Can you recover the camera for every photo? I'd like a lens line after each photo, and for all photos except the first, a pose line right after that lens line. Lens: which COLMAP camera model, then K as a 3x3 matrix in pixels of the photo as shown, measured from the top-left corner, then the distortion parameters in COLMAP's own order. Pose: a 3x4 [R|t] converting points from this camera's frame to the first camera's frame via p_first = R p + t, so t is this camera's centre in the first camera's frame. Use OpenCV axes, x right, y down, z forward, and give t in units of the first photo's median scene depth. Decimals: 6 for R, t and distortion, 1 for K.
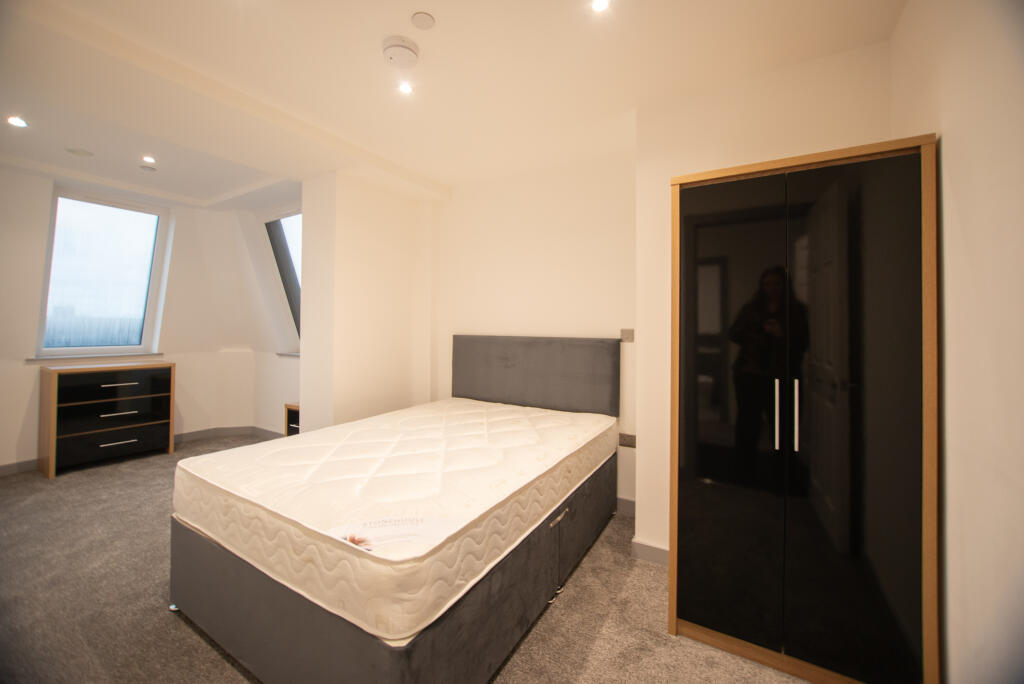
lens RADIAL K [[398.3, 0, 484.4], [0, 398.3, 332.9], [0, 0, 1]] dist [0.011336, 0.000704]
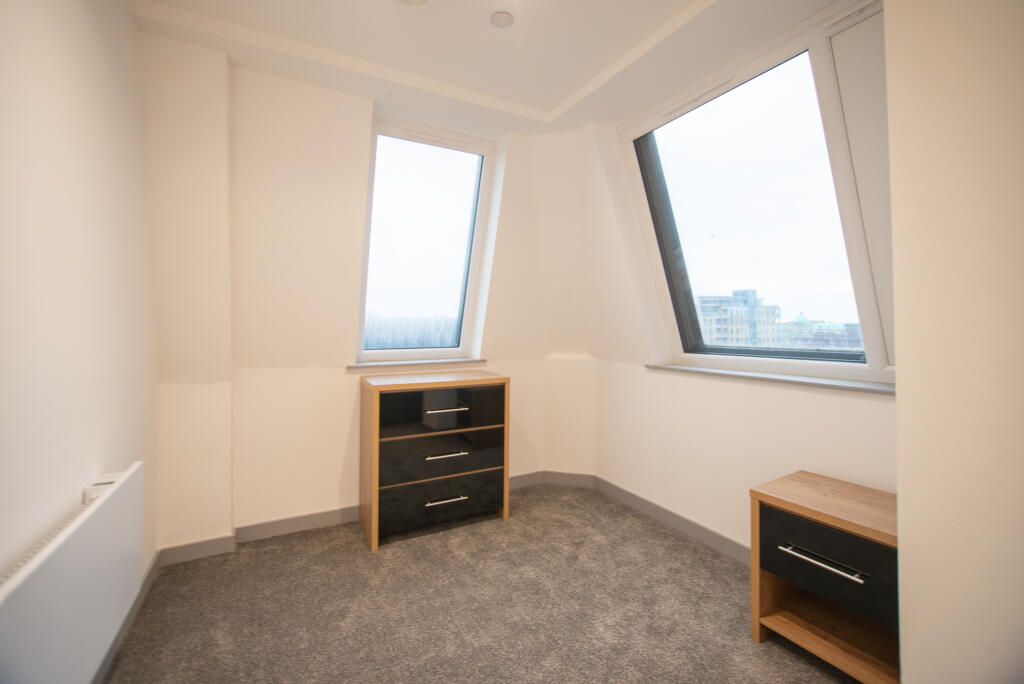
lens RADIAL K [[403.7, 0, 512.2], [0, 403.7, 336.0], [0, 0, 1]] dist [-0.005660, 0.000039]
pose [[0.889450, -0.001914, -0.457029, -0.479557], [0.004830, 0.999975, 0.005212, 0.006719], [0.457007, -0.006844, 0.889437, 0.439100]]
